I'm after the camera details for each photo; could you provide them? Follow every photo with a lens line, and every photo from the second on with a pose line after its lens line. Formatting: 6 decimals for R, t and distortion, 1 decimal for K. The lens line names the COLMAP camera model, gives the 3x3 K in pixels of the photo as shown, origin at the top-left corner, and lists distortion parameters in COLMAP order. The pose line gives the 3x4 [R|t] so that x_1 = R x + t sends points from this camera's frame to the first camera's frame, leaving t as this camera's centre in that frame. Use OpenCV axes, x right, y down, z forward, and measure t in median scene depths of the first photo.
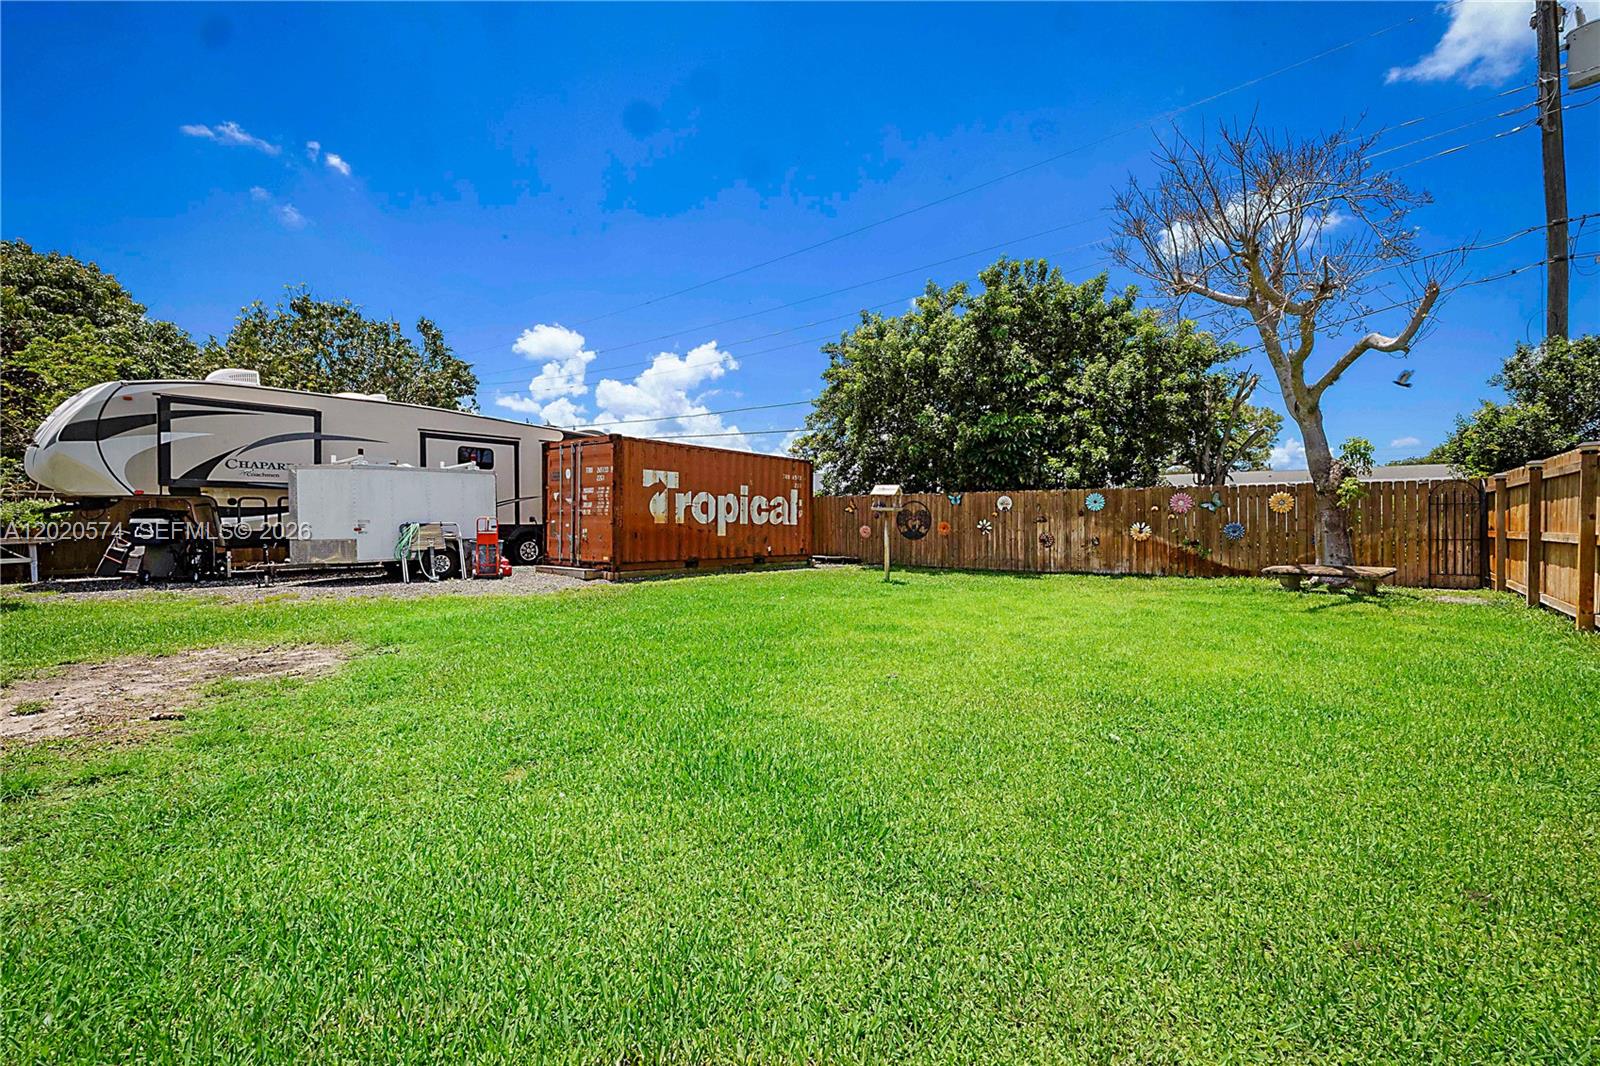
lens RADIAL K [[686.9, 0, 824.6], [0, 686.9, 531.2], [0, 0, 1]] dist [0.013589, 0.000045]
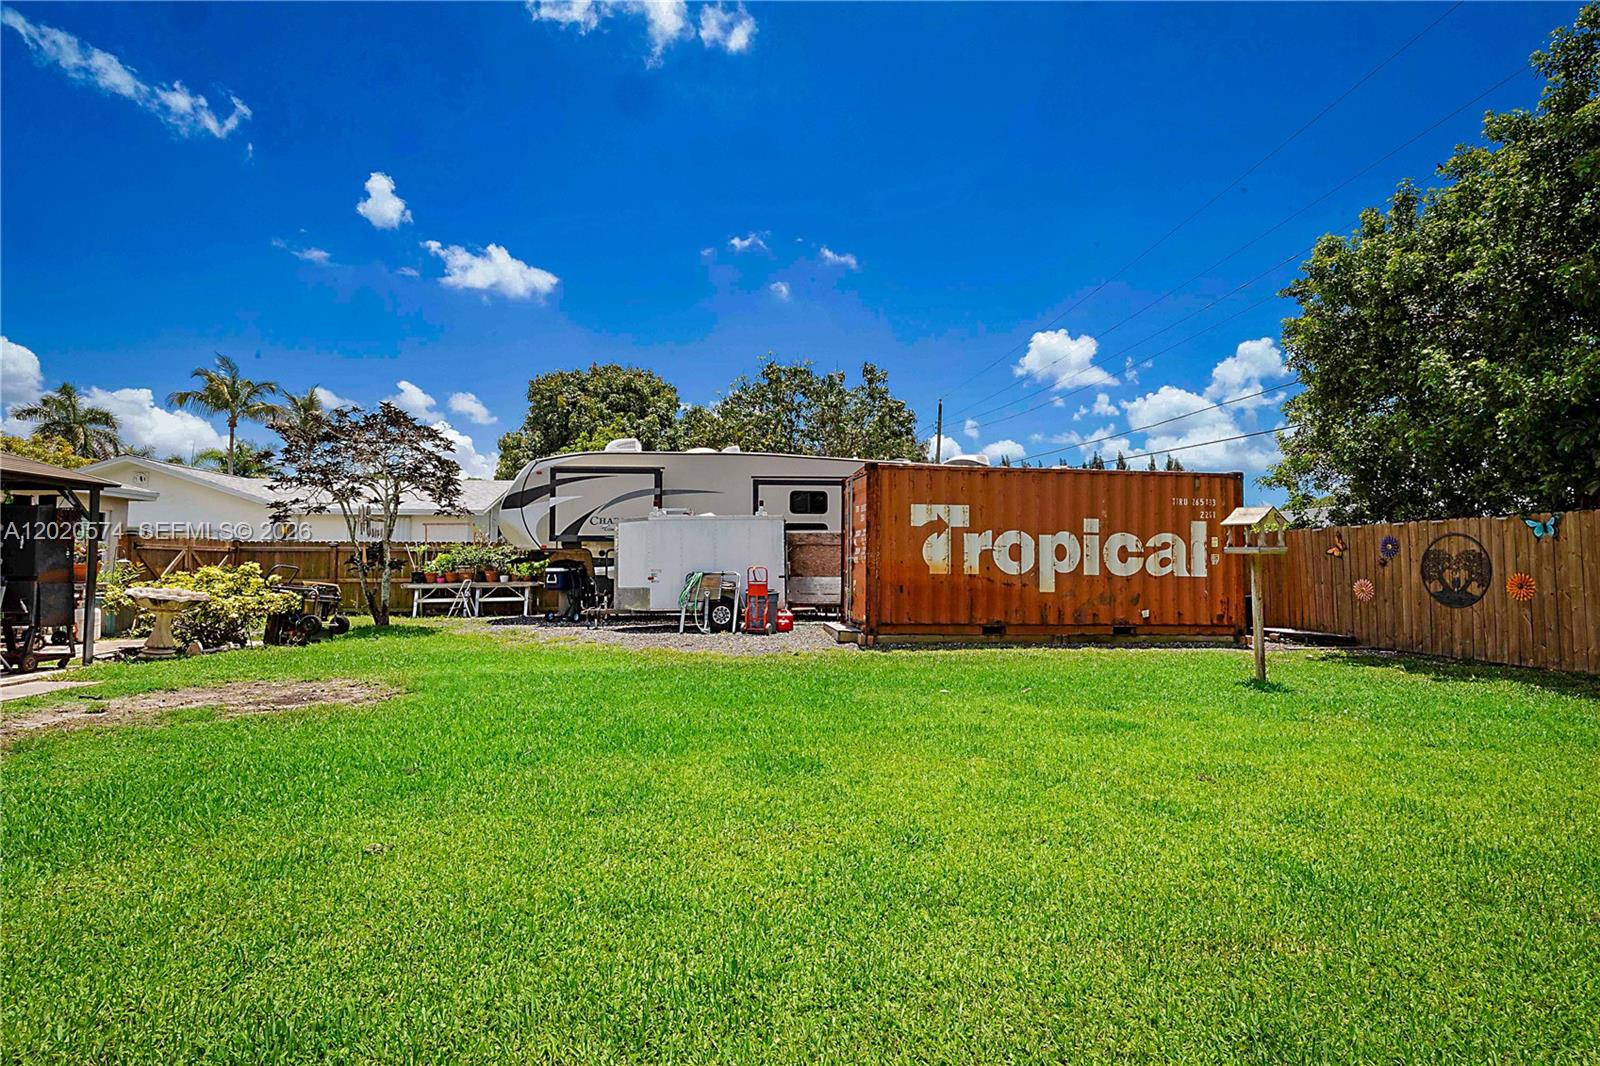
lens RADIAL K [[788.7, 0, 800.0], [0, 788.7, 533.0], [0, 0, 1]] dist [0.003914, 0.000275]
pose [[0.690208, -0.031406, -0.722929, 0.267341], [-0.011265, 0.998470, -0.054131, -0.007123], [0.723523, 0.045505, 0.688799, 0.270831]]
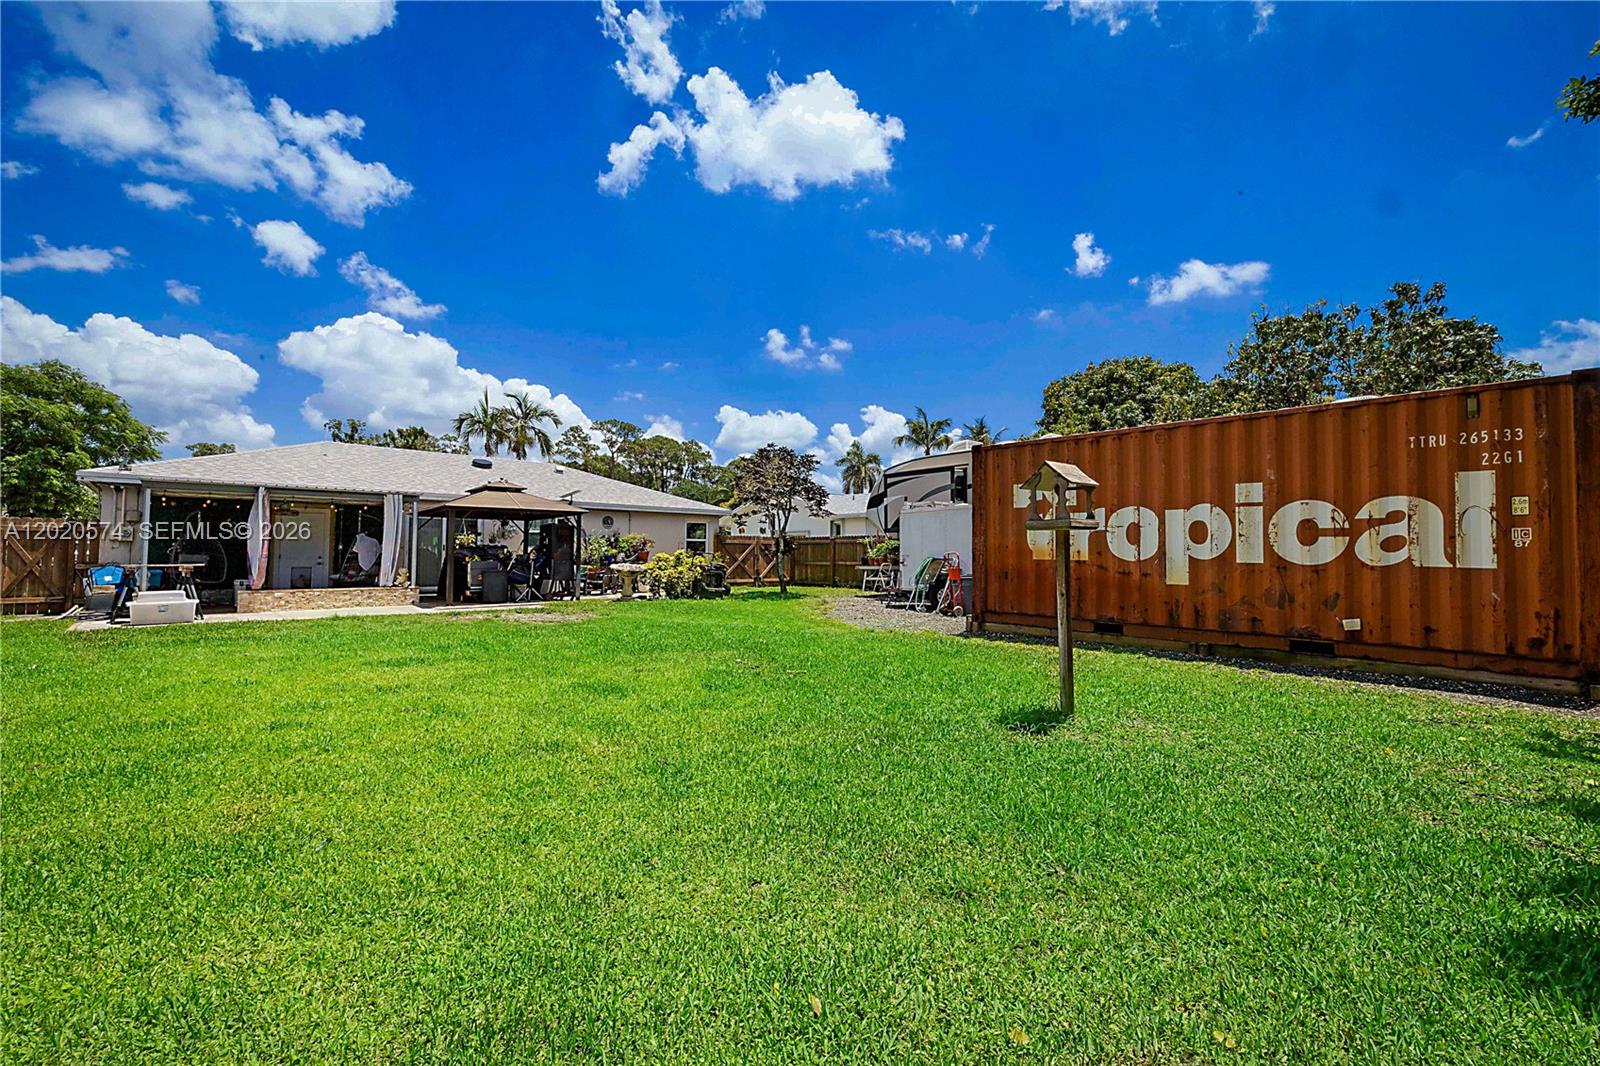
lens RADIAL K [[686.9, 0, 824.6], [0, 686.9, 531.2], [0, 0, 1]] dist [0.013589, 0.000045]
pose [[-0.180231, -0.035361, -0.982989, 0.440914], [-0.016942, 0.999317, -0.032842, -0.012840], [0.983478, 0.010734, -0.180707, 0.853952]]
